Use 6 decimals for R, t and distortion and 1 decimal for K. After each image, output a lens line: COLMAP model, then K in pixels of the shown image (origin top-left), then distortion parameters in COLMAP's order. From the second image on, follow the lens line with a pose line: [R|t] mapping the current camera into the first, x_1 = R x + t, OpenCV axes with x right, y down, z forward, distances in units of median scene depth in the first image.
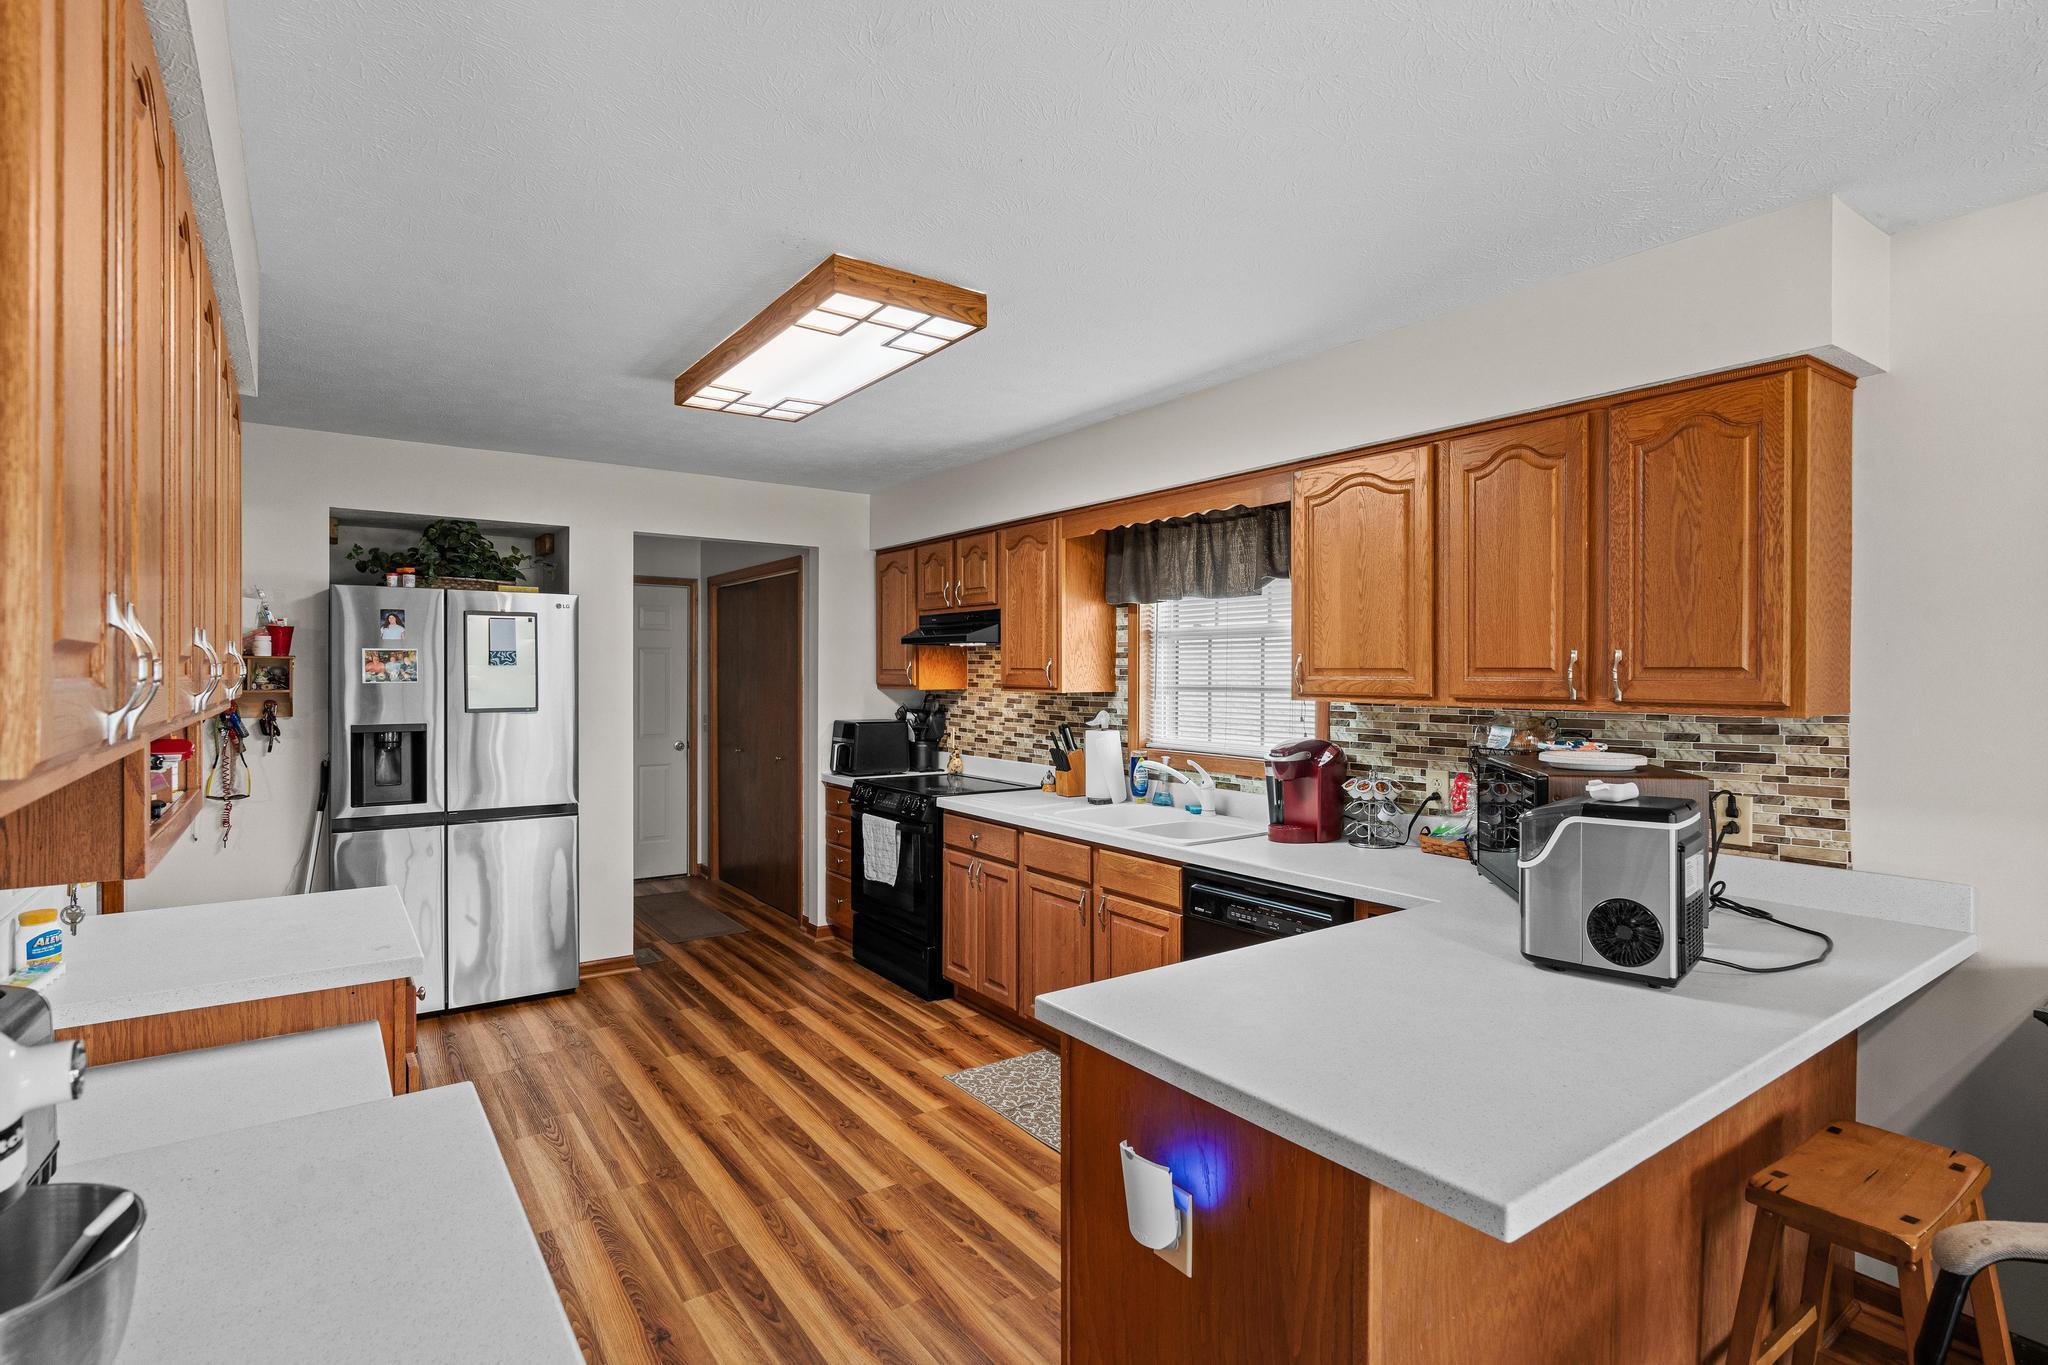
lens RADIAL K [[1013.5, 0, 1034.9], [0, 1013.5, 677.1], [0, 0, 1]] dist [-0.004182, -0.000532]
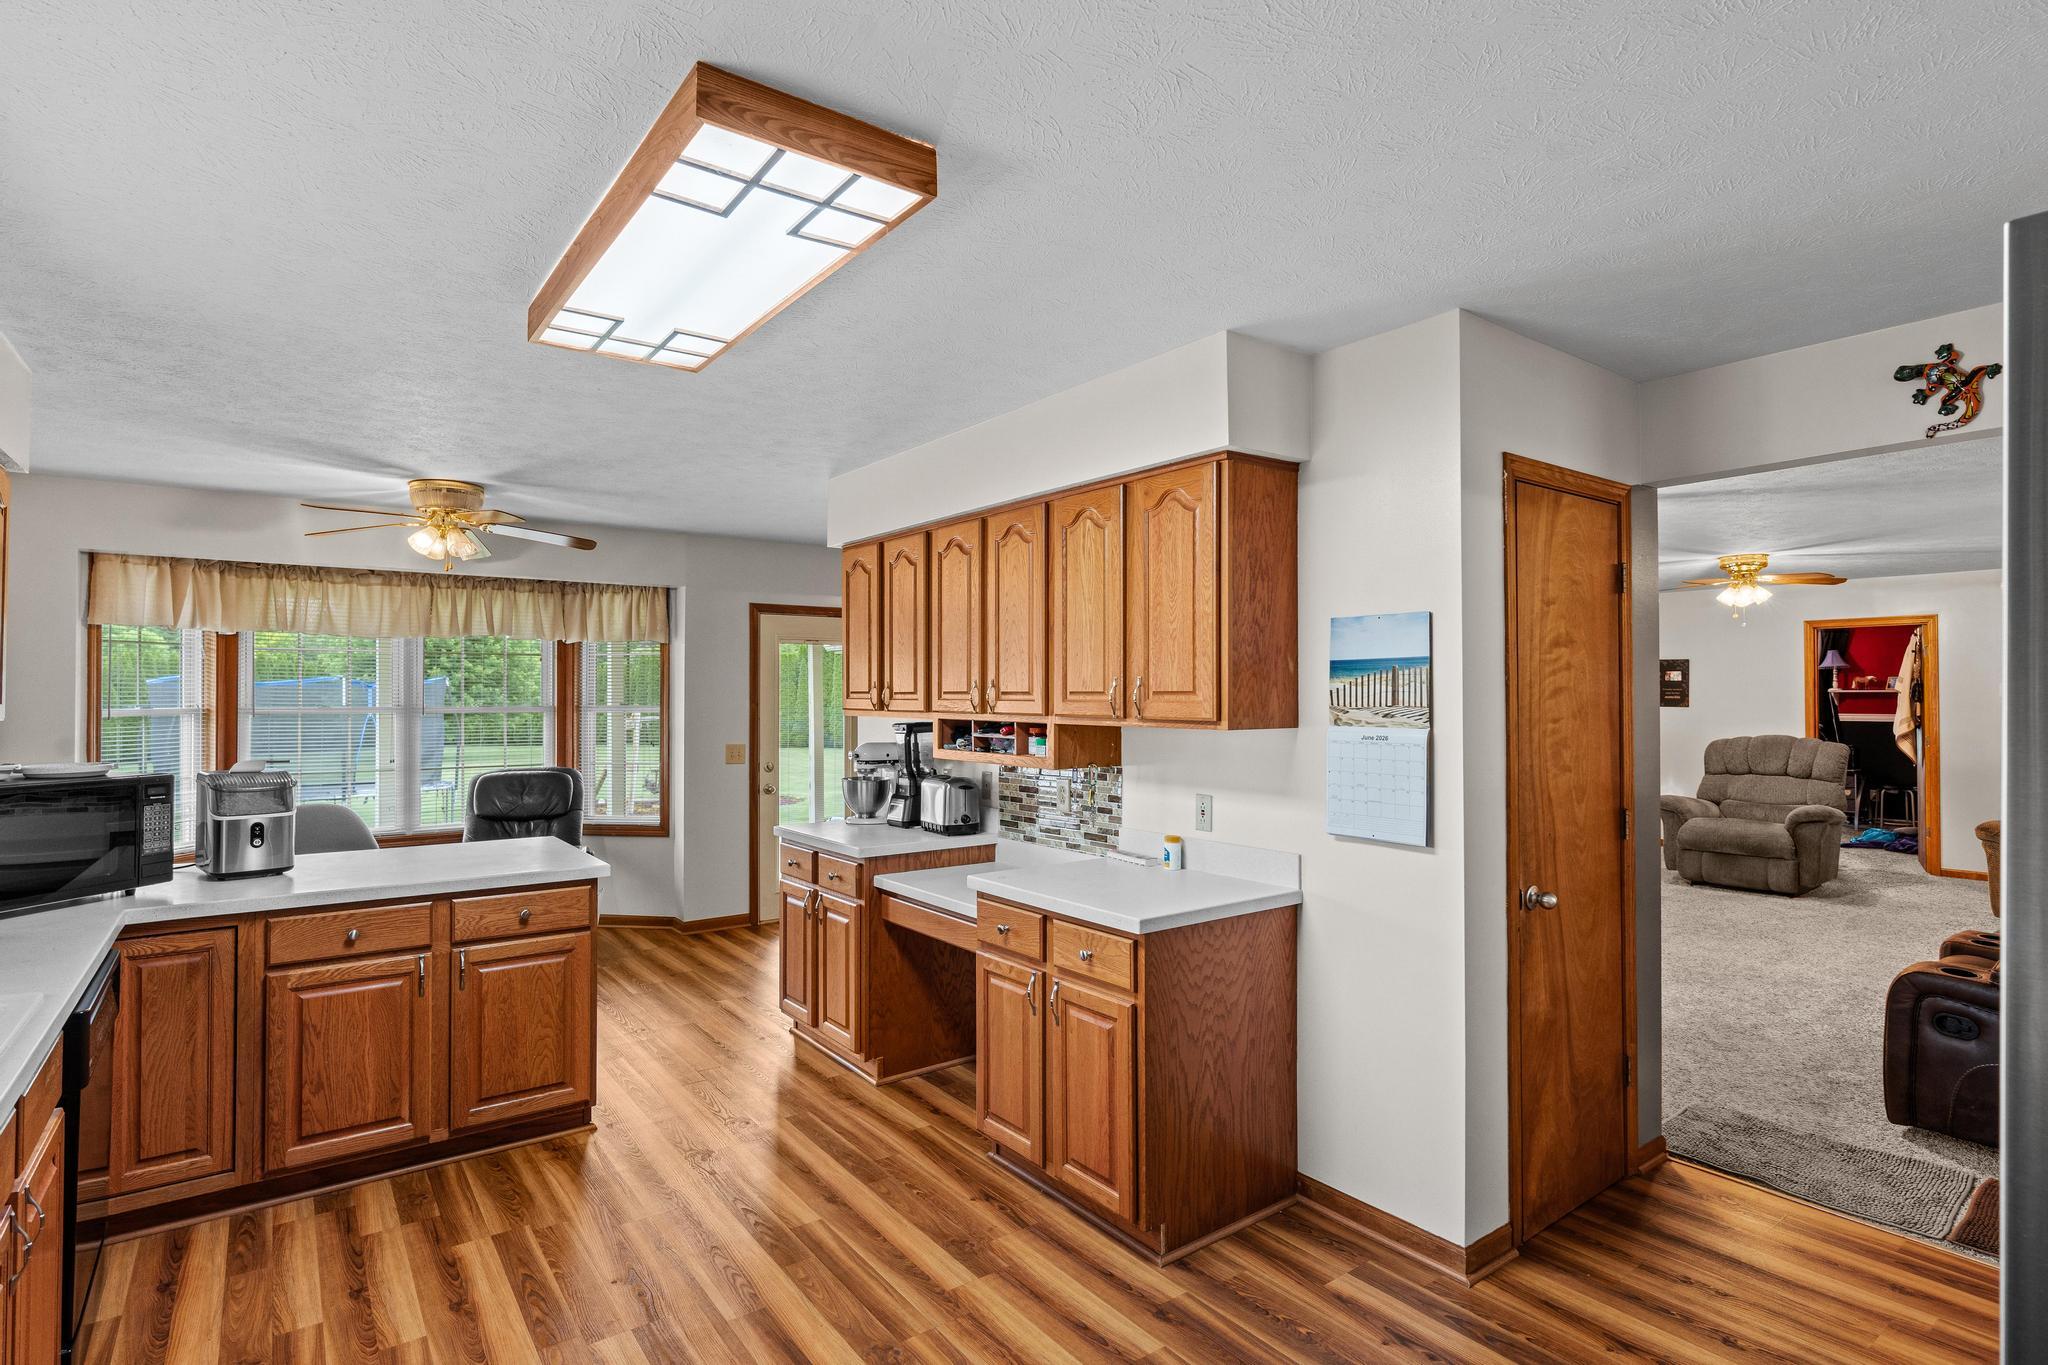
lens RADIAL K [[1013.5, 0, 1032.3], [0, 1013.5, 685.8], [0, 0, 1]] dist [-0.004182, -0.000532]
pose [[-0.999786, -0.002320, -0.020555, -0.330119], [-0.002230, 0.999988, -0.004440, -0.009461], [0.020565, -0.004393, -0.999779, 1.278736]]
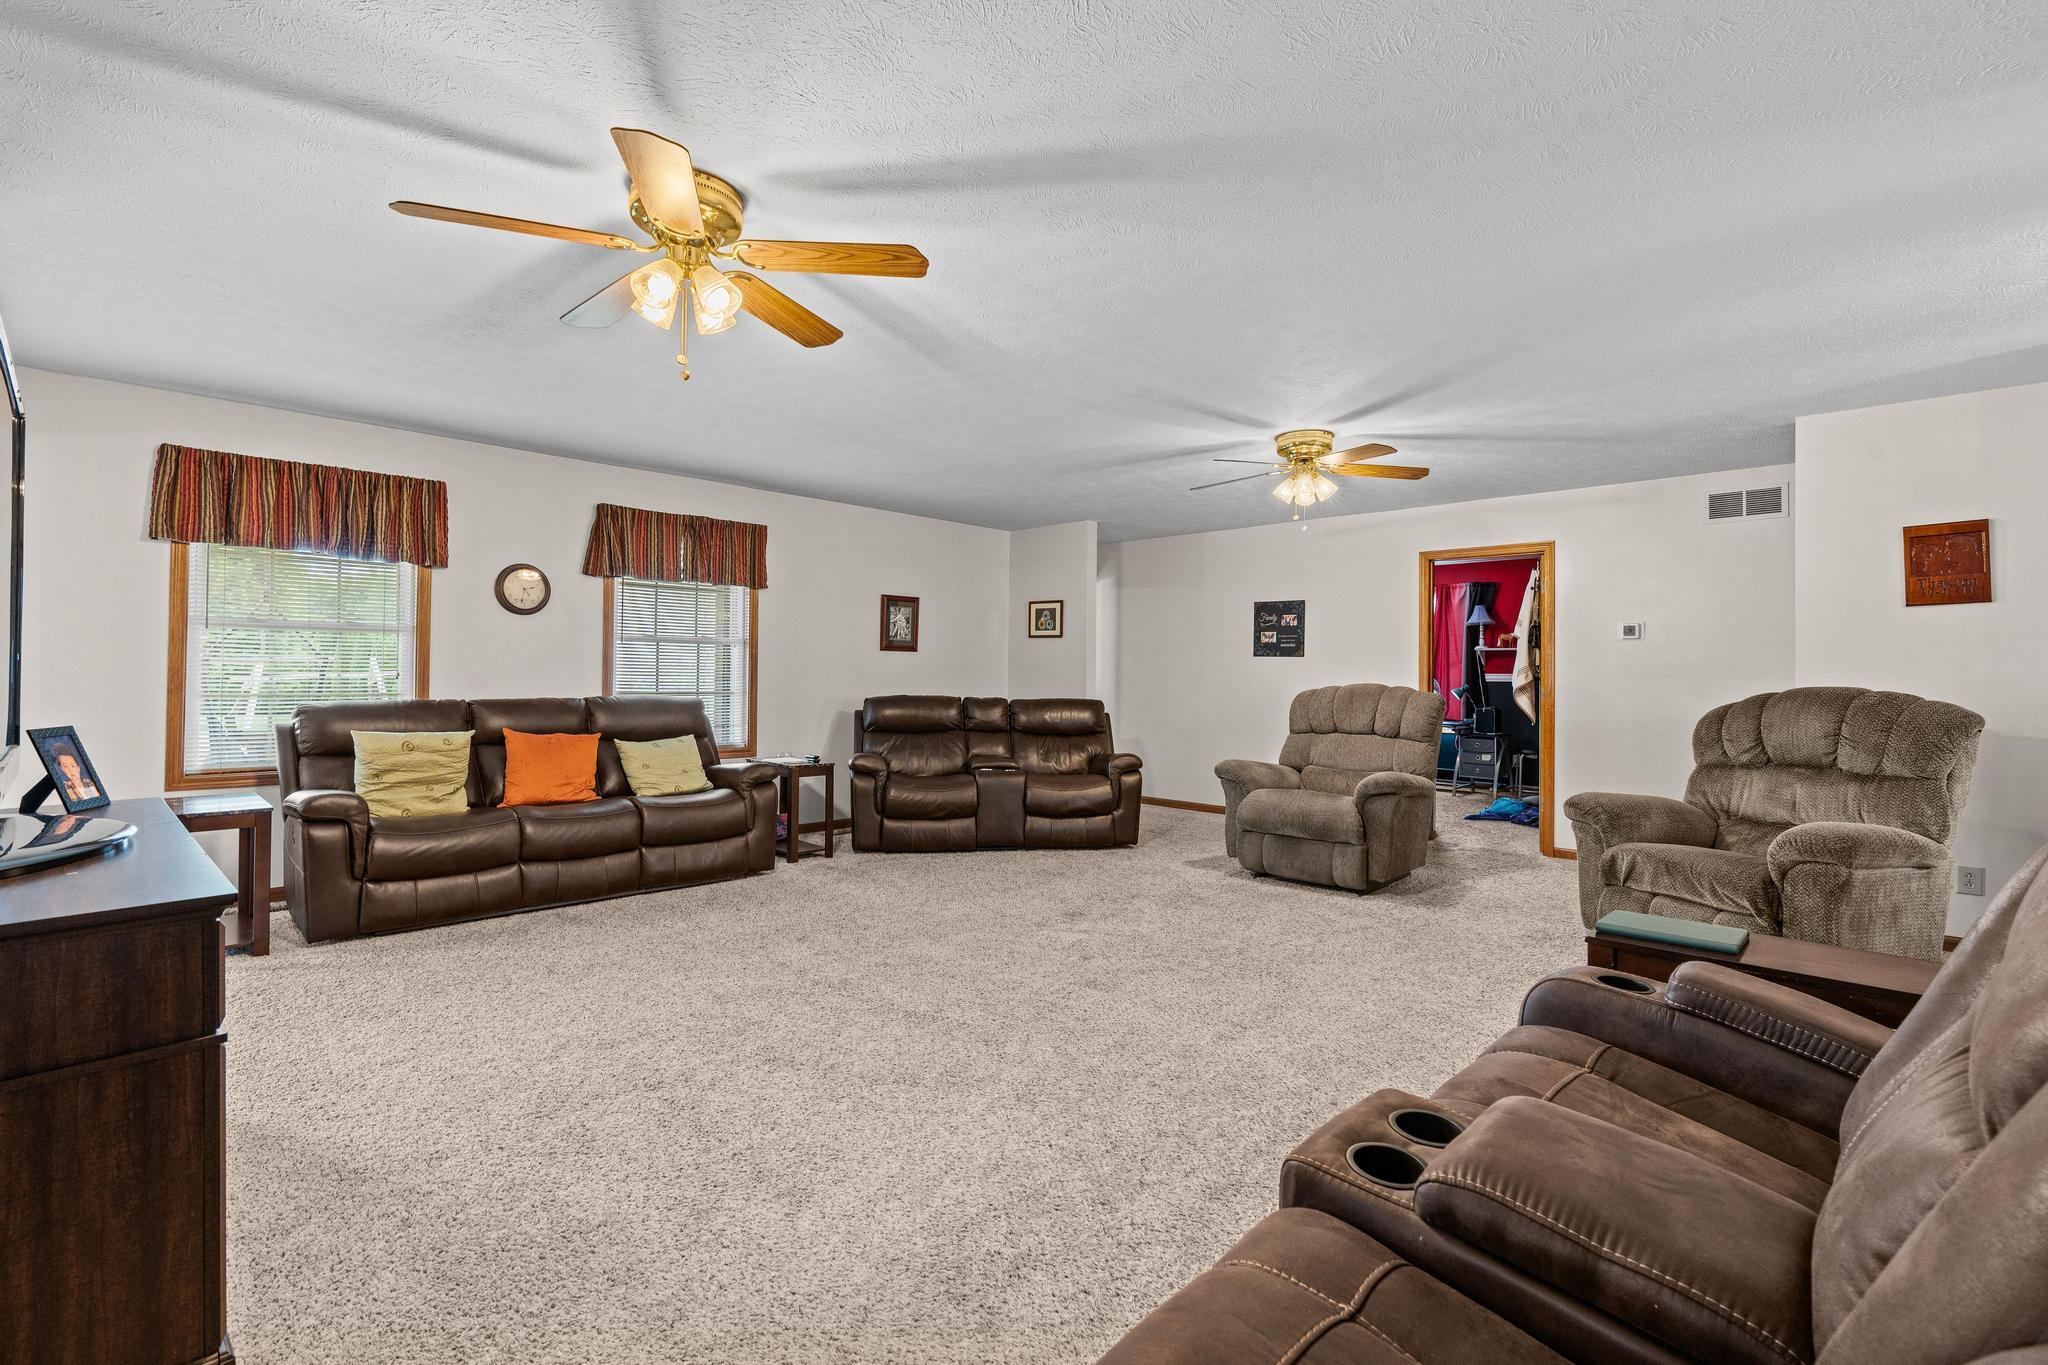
lens RADIAL K [[928.5, 0, 1024.9], [0, 928.5, 668.9], [0, 0, 1]] dist [-0.008224, 0.002934]
pose [[-0.983693, -0.016596, -0.179087, -1.043061], [-0.016845, 0.999858, -0.000130, 0.060667], [0.179064, 0.002889, -0.983833, 0.652406]]
